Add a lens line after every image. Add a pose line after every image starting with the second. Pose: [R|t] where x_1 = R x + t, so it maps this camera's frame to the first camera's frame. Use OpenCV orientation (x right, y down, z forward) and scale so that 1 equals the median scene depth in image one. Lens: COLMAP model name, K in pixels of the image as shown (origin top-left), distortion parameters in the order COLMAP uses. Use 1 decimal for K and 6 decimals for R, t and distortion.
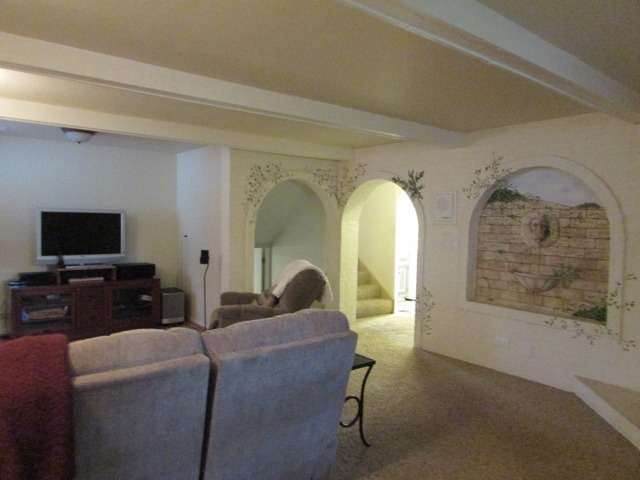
lens RADIAL K [[452.6, 0, 320.0], [0, 452.6, 240.0], [0, 0, 1]] dist [-0.001646, -0.001010]
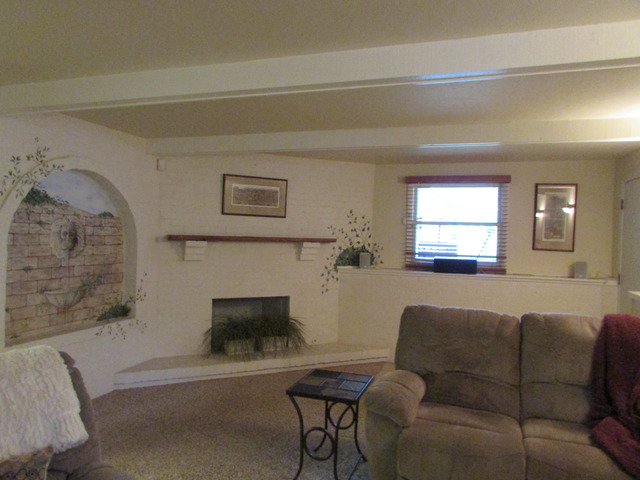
lens RADIAL K [[452.6, 0, 320.0], [0, 452.6, 240.0], [0, 0, 1]] dist [-0.001646, -0.001010]
pose [[-0.529188, -0.048873, 0.847096, -0.537045], [-0.000795, 0.998368, 0.057105, -0.071406], [-0.848504, 0.029546, -0.528364, 1.050210]]
